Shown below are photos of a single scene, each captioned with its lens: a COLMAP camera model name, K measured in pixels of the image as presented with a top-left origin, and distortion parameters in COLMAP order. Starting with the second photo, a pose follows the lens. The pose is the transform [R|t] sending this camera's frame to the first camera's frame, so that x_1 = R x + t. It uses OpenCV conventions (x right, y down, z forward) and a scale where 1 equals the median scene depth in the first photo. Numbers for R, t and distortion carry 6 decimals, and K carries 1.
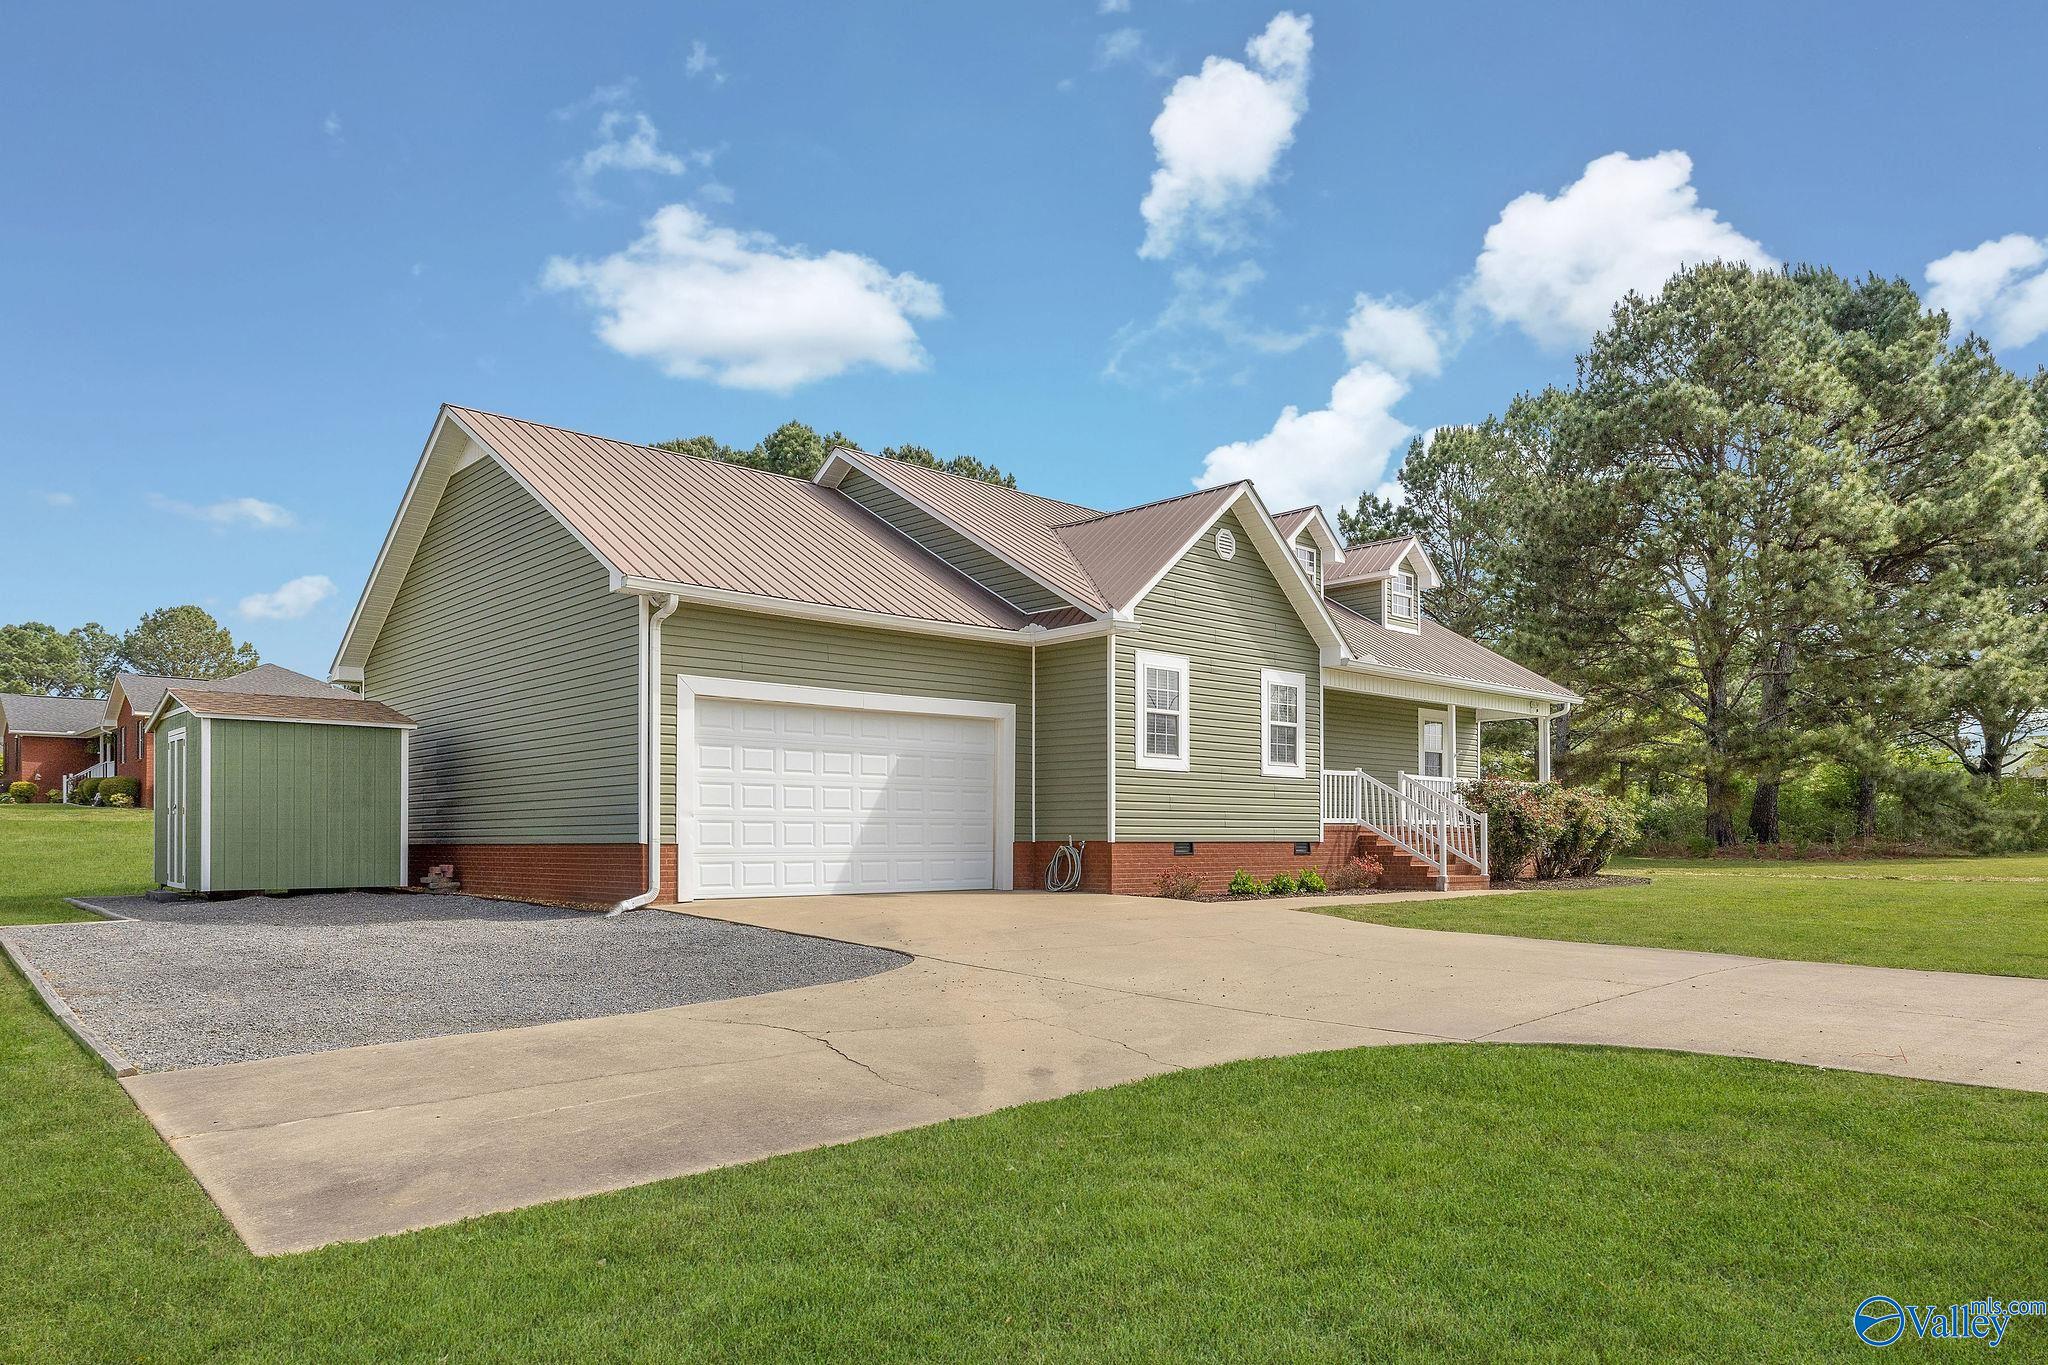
lens RADIAL K [[1295.7, 0, 1019.5], [0, 1295.7, 844.0], [0, 0, 1]] dist [-0.003711, -0.004490]
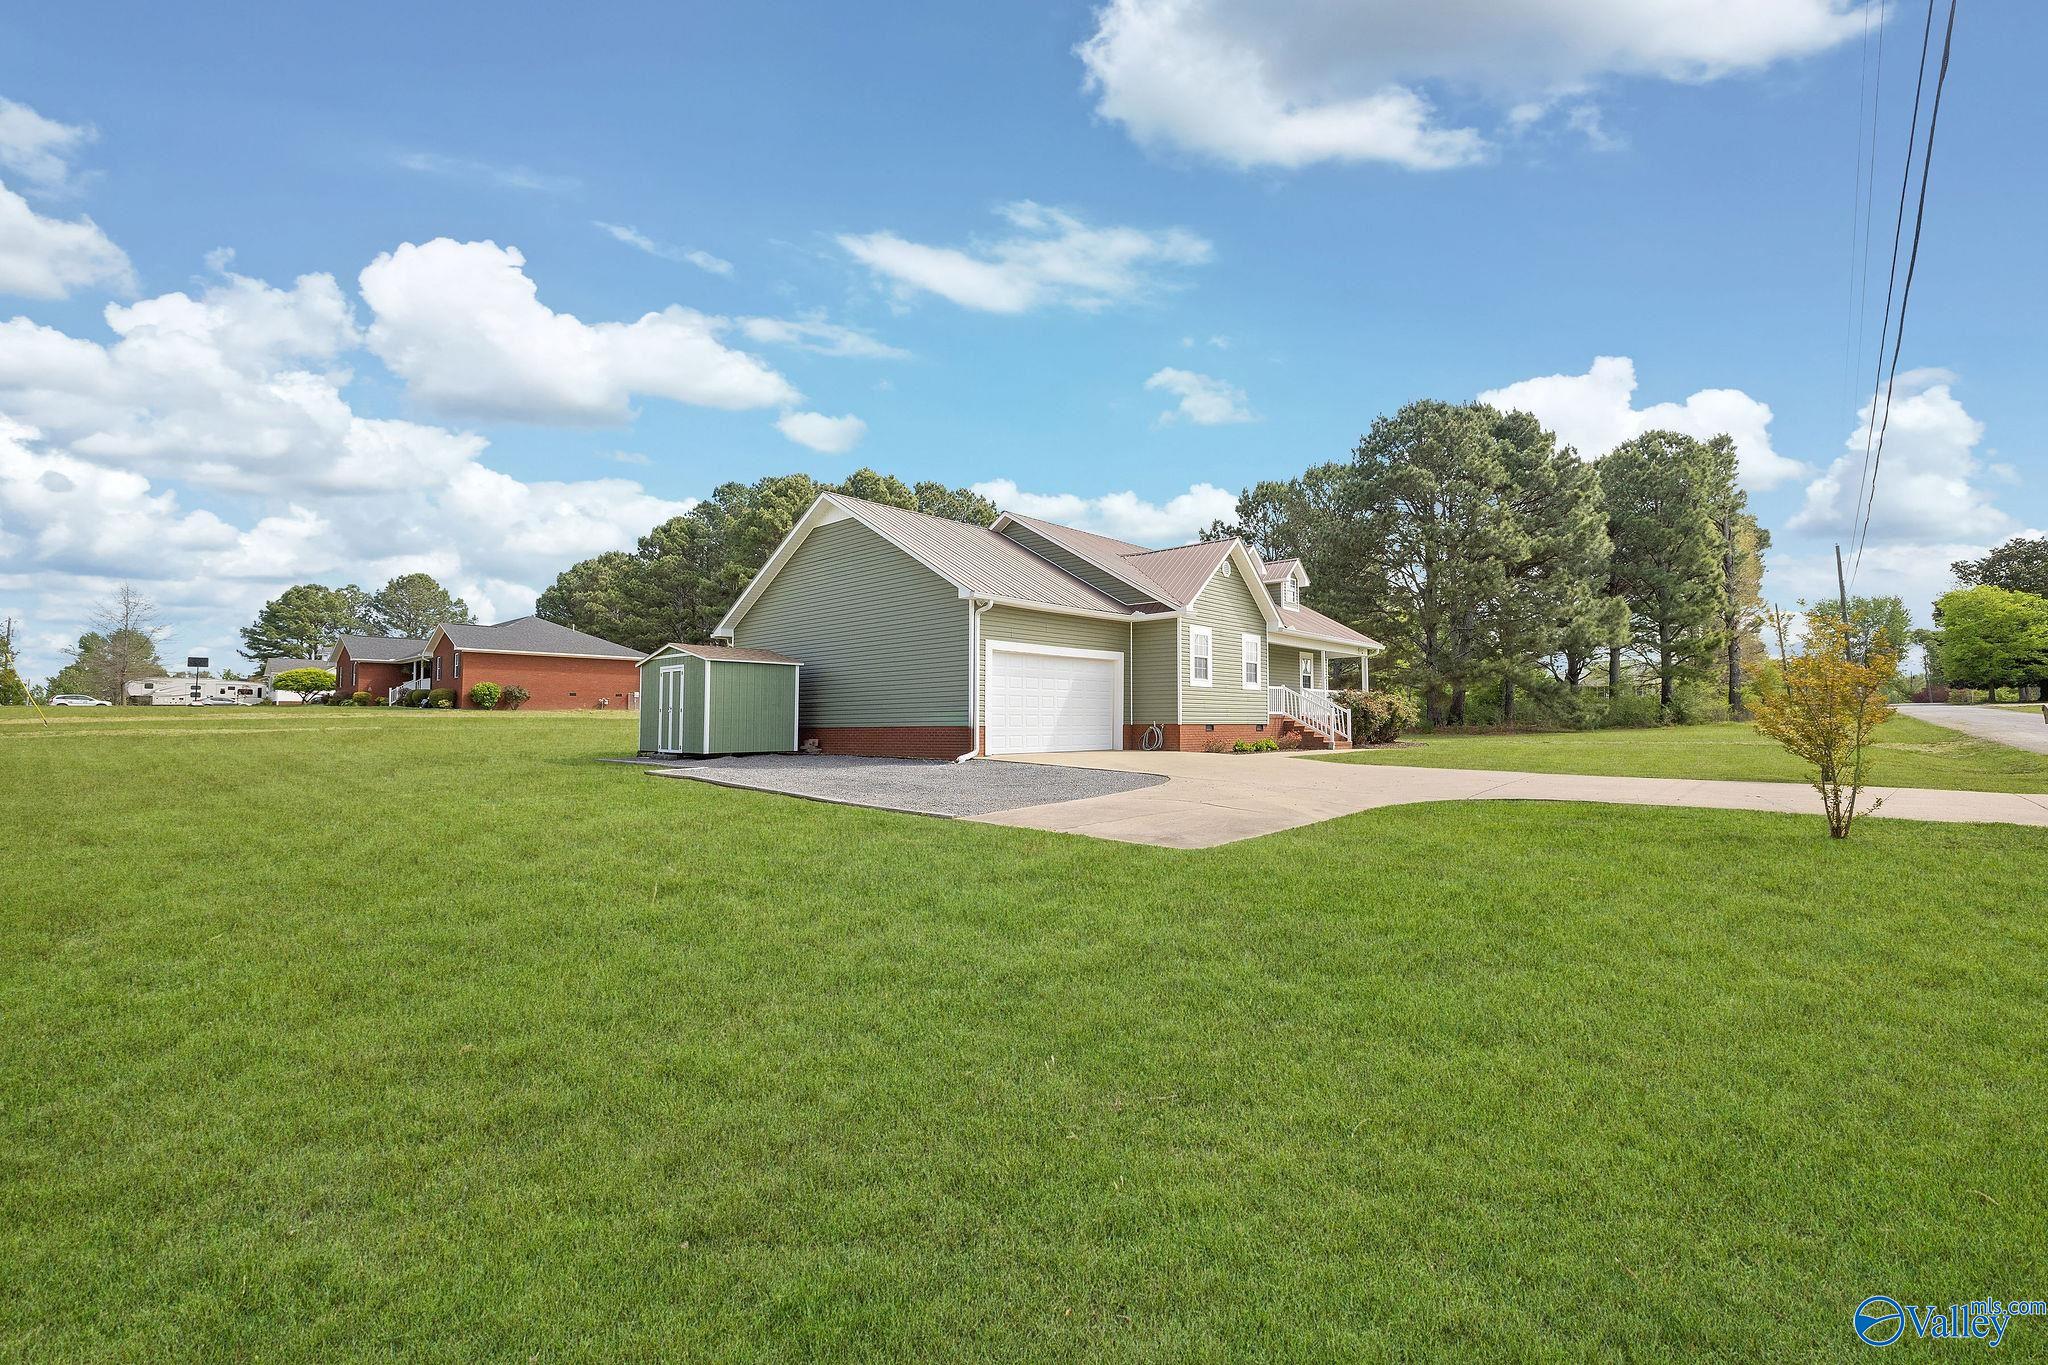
lens RADIAL K [[838.0, 0, 1028.2], [0, 838.0, 710.0], [0, 0, 1]] dist [-0.000434, -0.000236]
pose [[0.996497, -0.004395, 0.083515, -0.198654], [0.006340, 0.999714, -0.023040, 0.003354], [-0.083390, 0.023489, 0.996240, -0.171892]]
